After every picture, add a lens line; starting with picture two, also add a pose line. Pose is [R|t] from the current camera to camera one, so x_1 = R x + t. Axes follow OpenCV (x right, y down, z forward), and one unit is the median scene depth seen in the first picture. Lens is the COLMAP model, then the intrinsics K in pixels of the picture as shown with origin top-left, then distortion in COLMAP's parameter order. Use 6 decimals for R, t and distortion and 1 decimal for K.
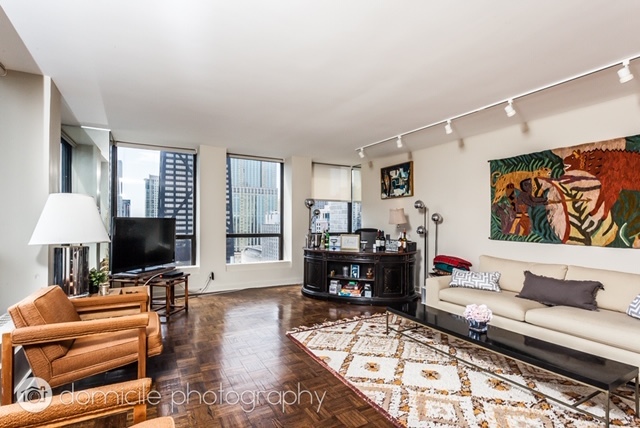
lens RADIAL K [[303.1, 0, 321.0], [0, 303.1, 218.9], [0, 0, 1]] dist [-0.005901, -0.000808]
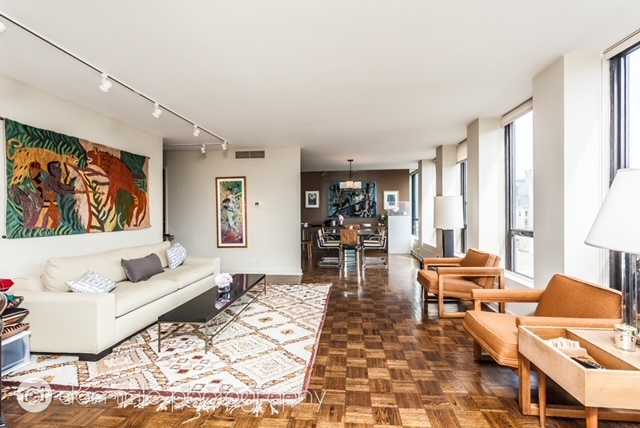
lens RADIAL K [[303.1, 0, 321.1], [0, 303.1, 212.2], [0, 0, 1]] dist [-0.005901, -0.000808]
pose [[-0.817386, 0.001167, 0.576090, -0.448281], [-0.002931, 0.999977, -0.006184, 0.014447], [-0.576083, -0.006743, -0.817363, 1.353524]]
